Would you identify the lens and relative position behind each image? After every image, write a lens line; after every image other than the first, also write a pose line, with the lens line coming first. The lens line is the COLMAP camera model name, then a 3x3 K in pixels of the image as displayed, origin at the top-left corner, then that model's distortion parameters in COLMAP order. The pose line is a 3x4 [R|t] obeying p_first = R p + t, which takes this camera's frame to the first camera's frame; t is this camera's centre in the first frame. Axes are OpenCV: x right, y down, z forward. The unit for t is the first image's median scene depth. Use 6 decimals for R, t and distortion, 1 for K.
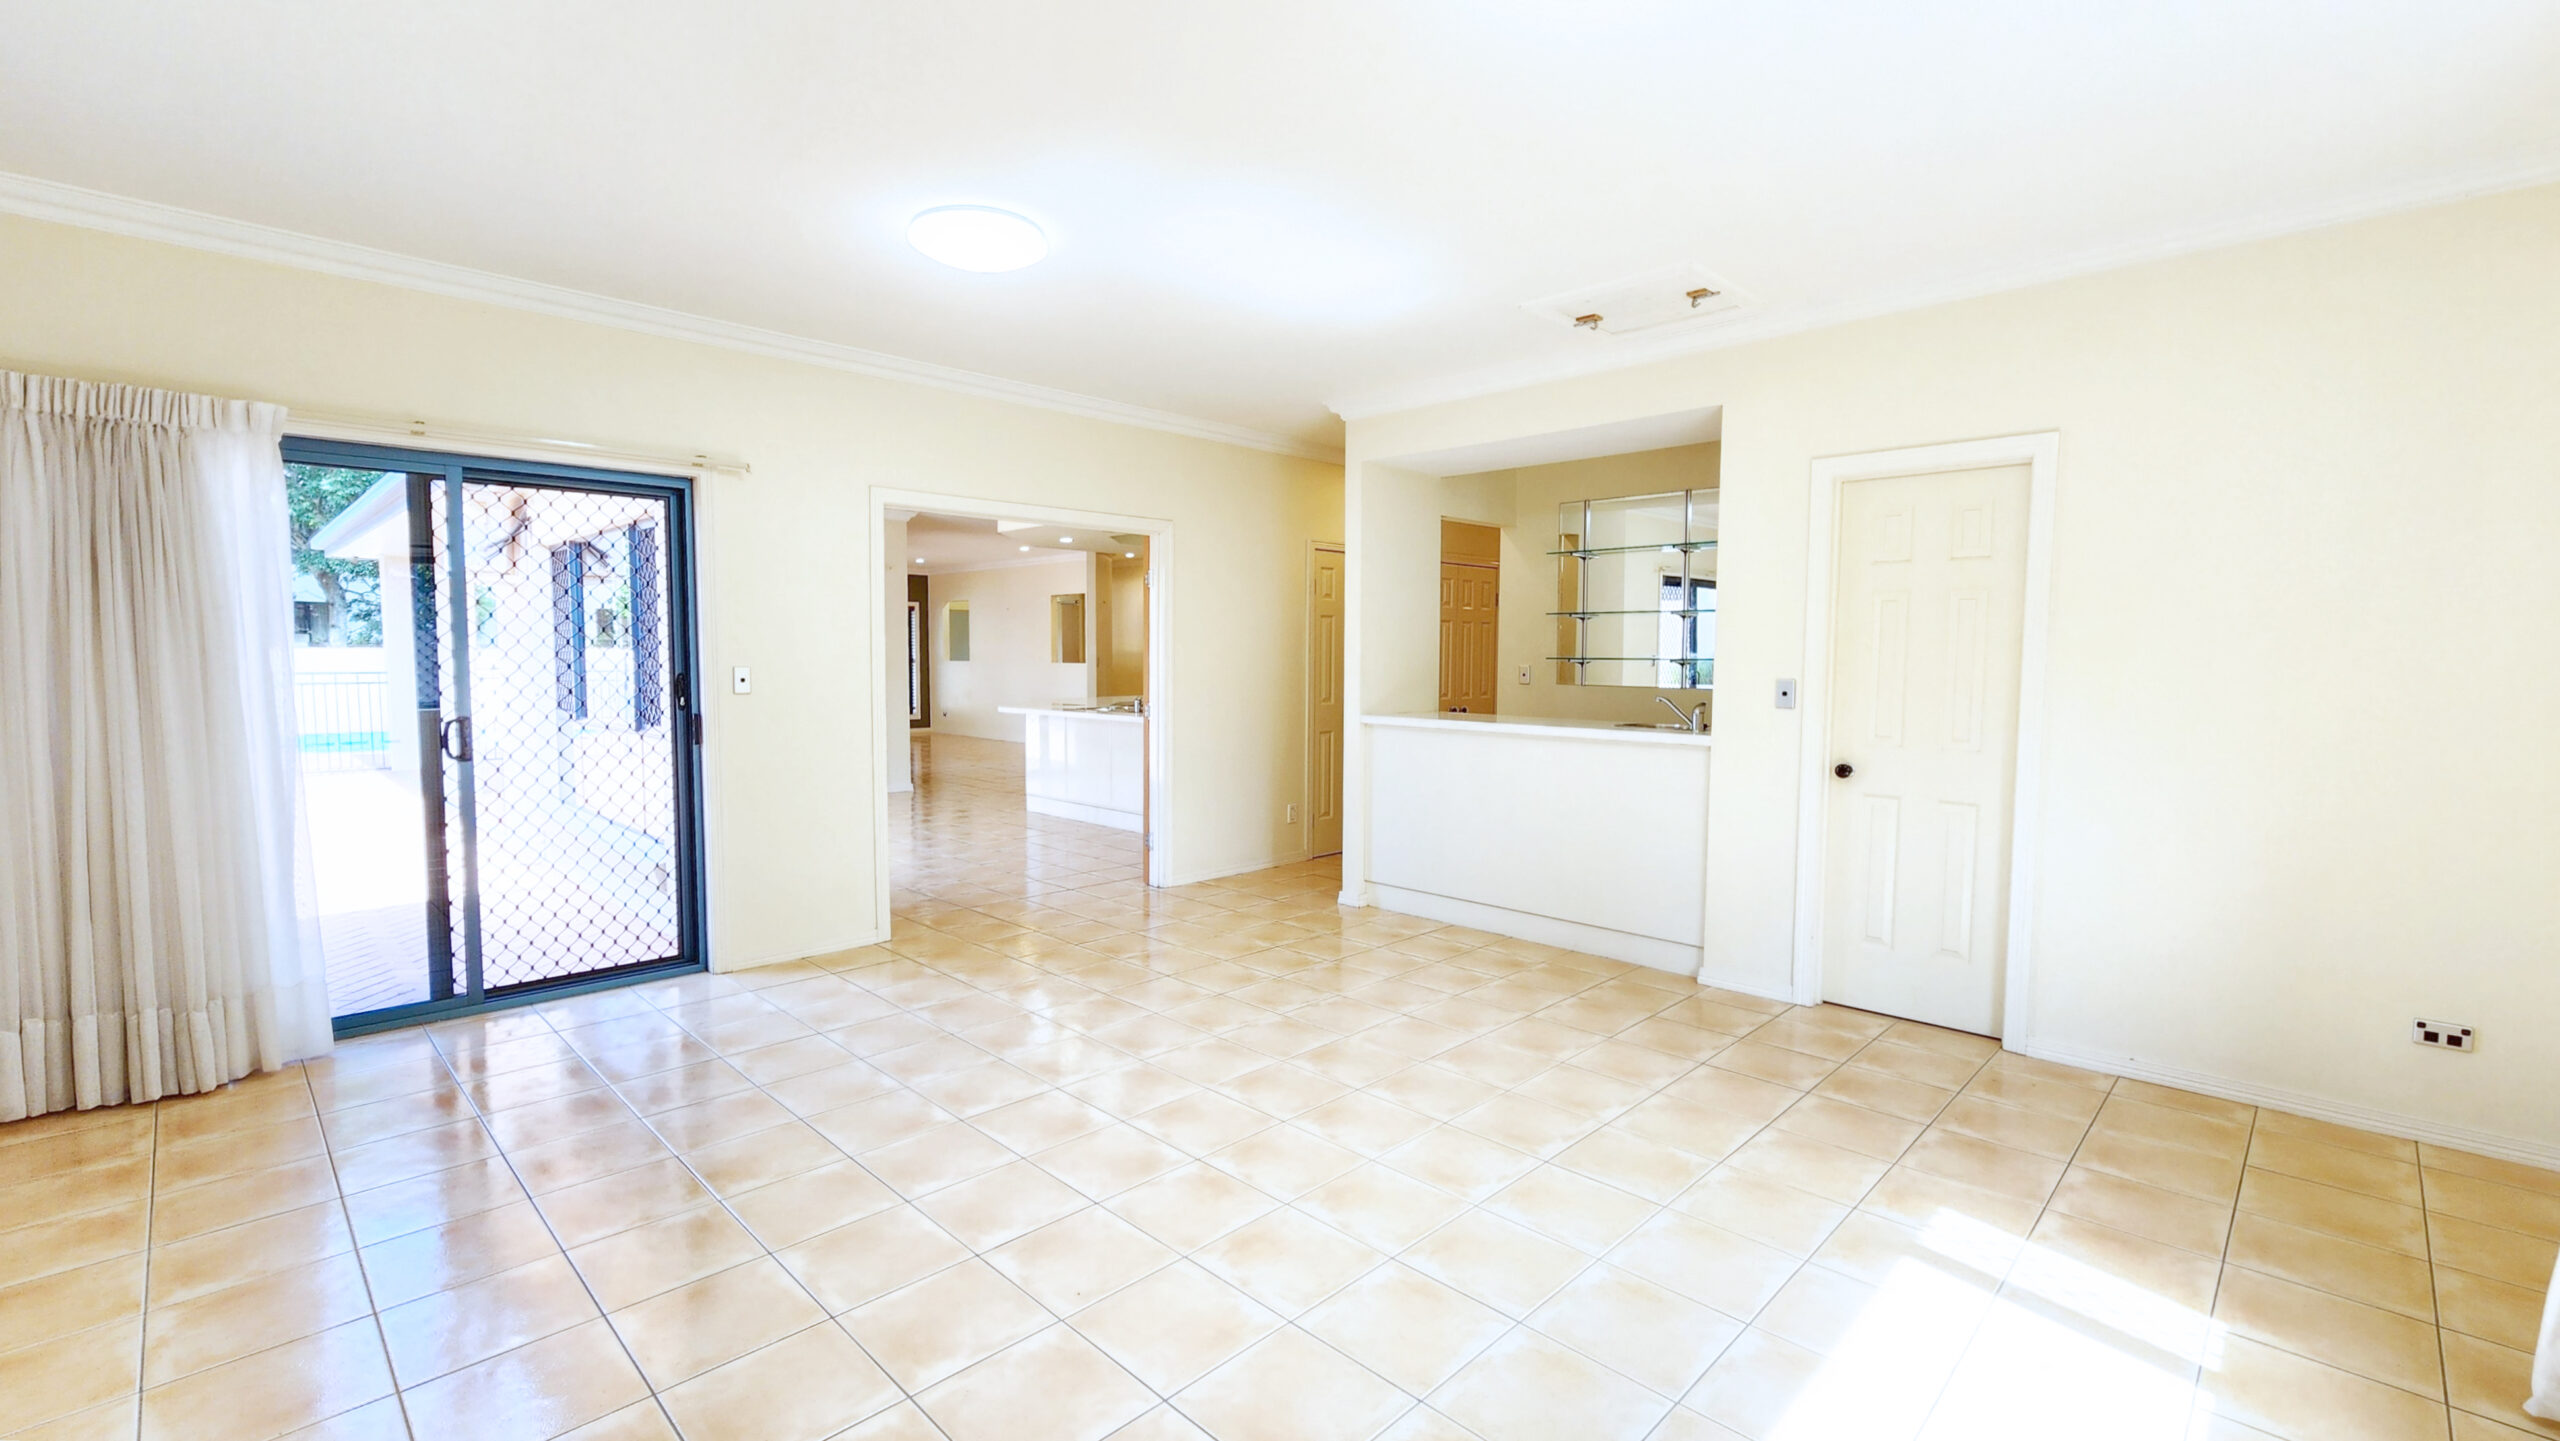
lens RADIAL K [[1104.9, 0, 1280.0], [0, 1104.9, 720.5], [0, 0, 1]] dist [-0.001569, -0.000098]
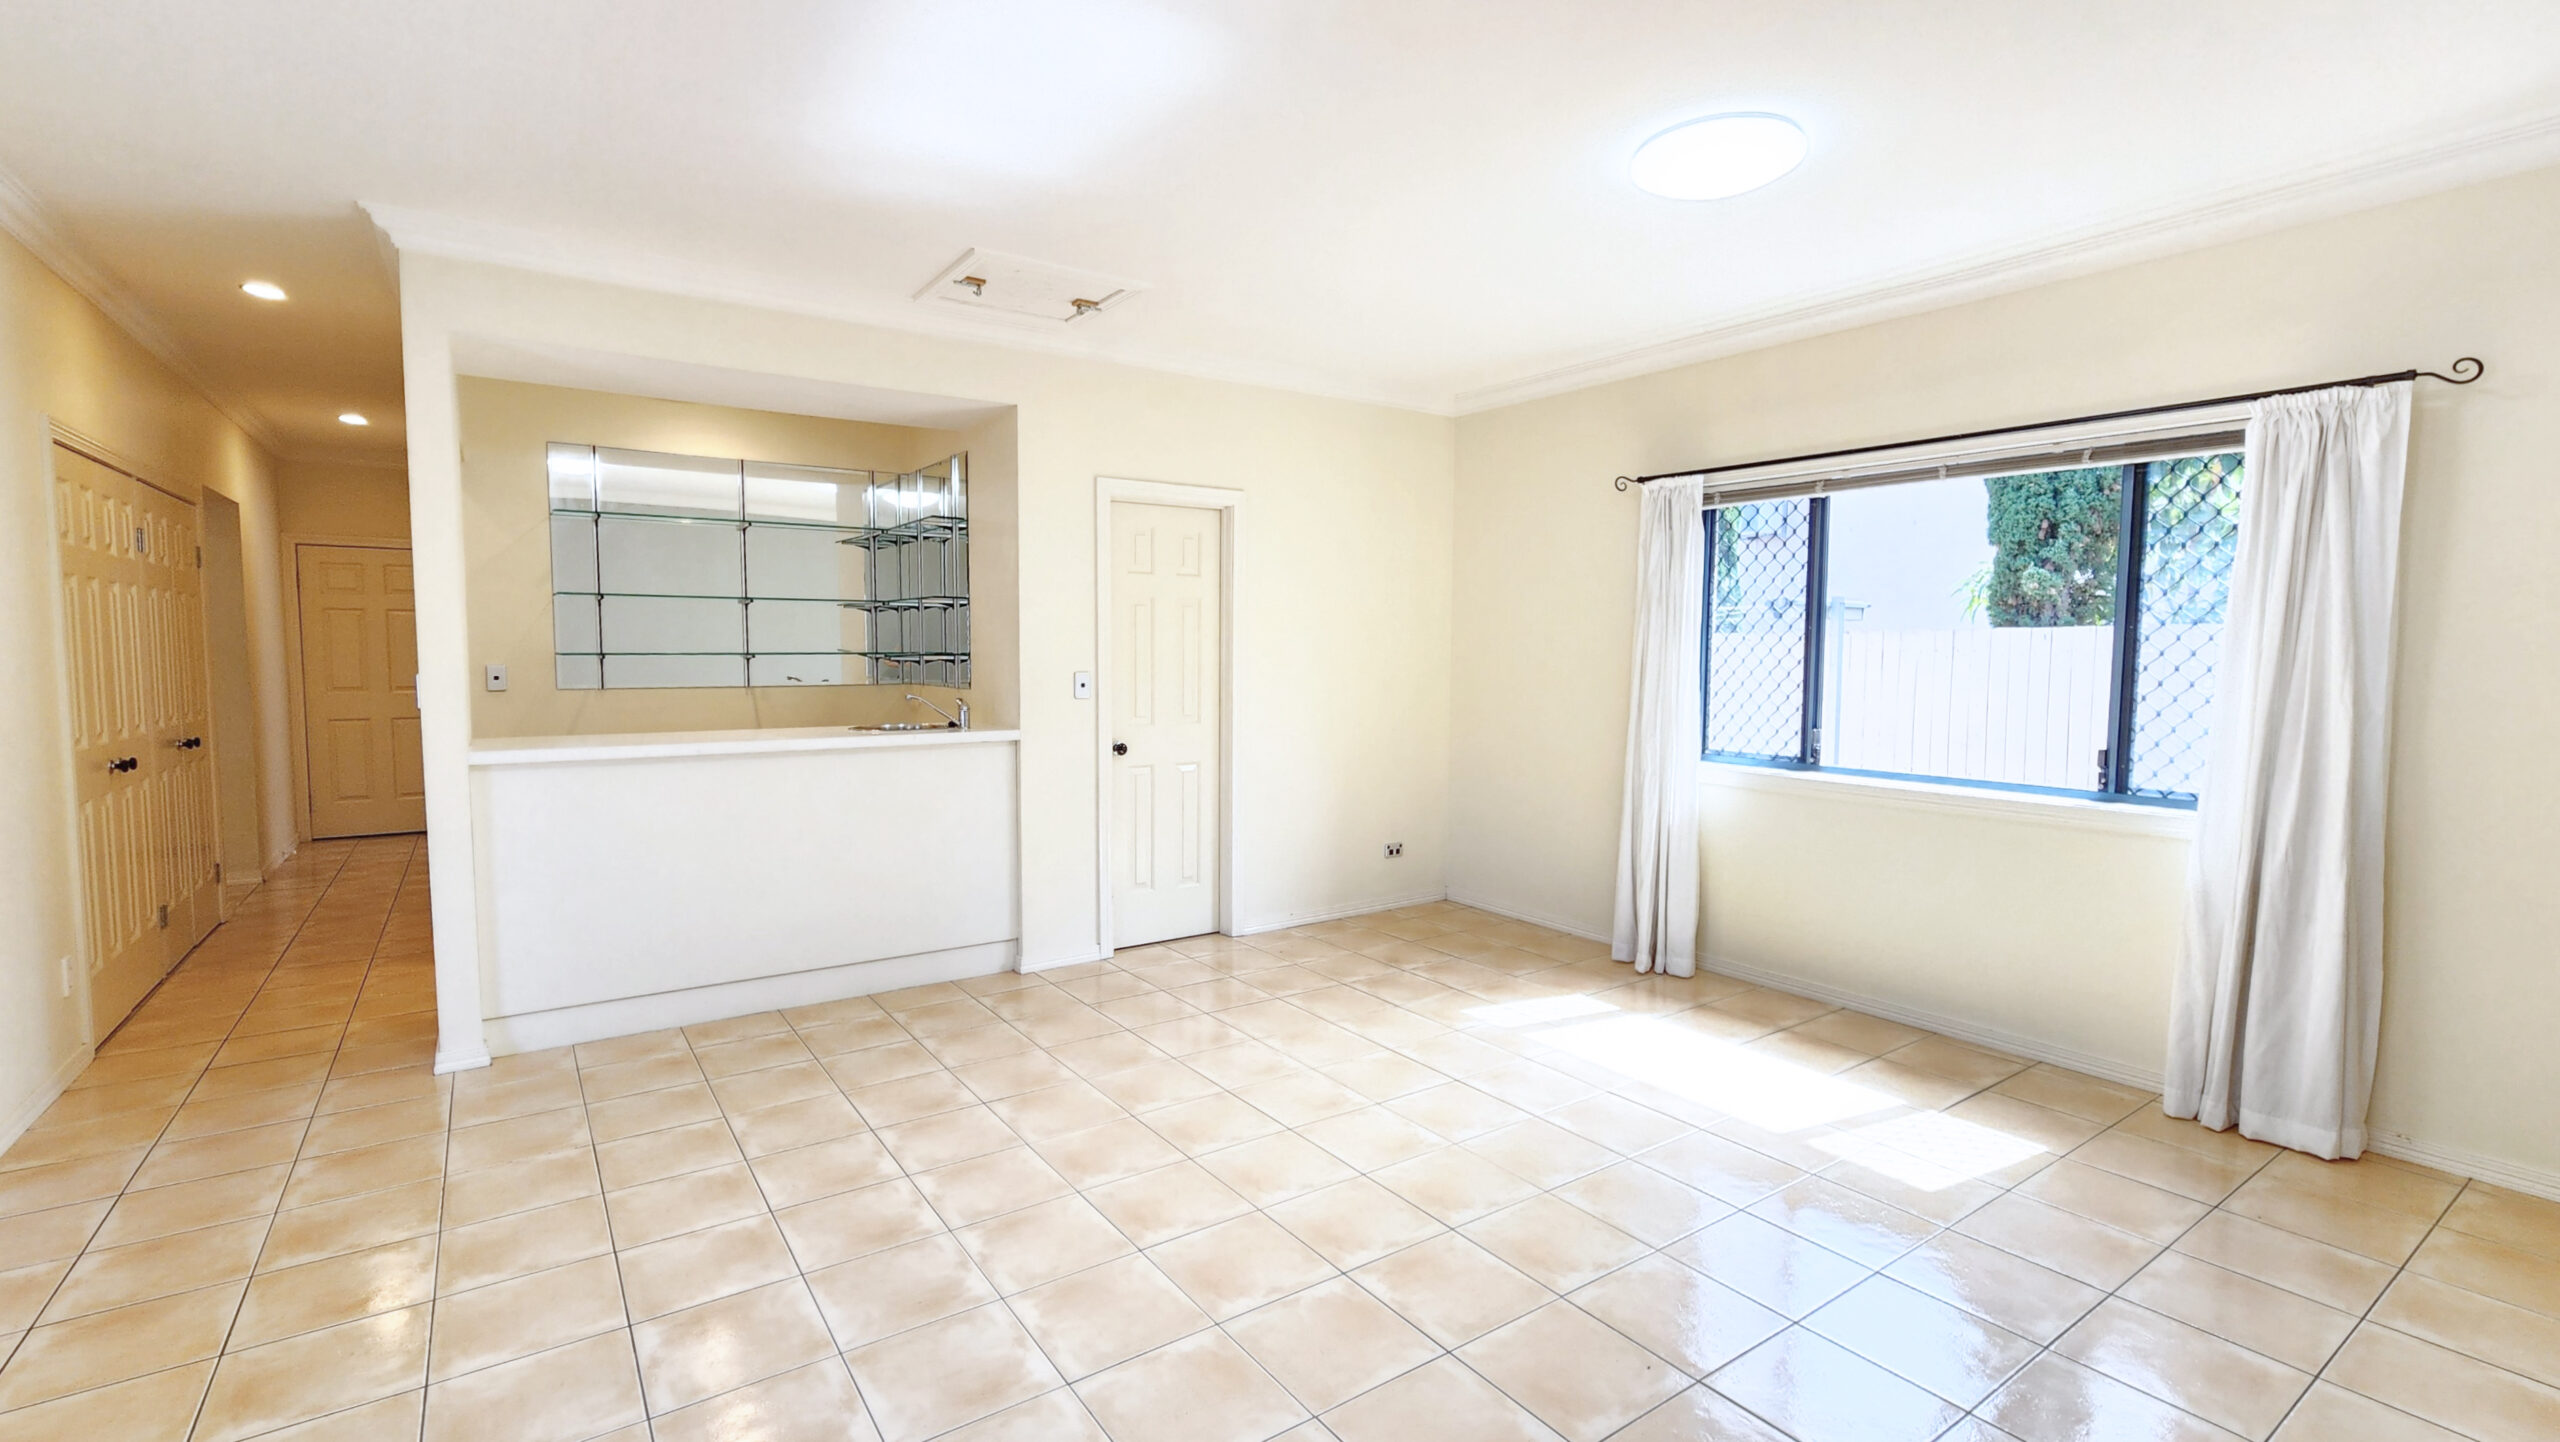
lens RADIAL K [[1104.9, 0, 1280.0], [0, 1104.9, 721.0], [0, 0, 1]] dist [-0.001569, -0.000098]
pose [[0.177966, -0.070542, 0.981505, -0.637767], [0.058695, 0.996412, 0.060971, -0.047753], [-0.982285, 0.046758, 0.181468, 0.652344]]
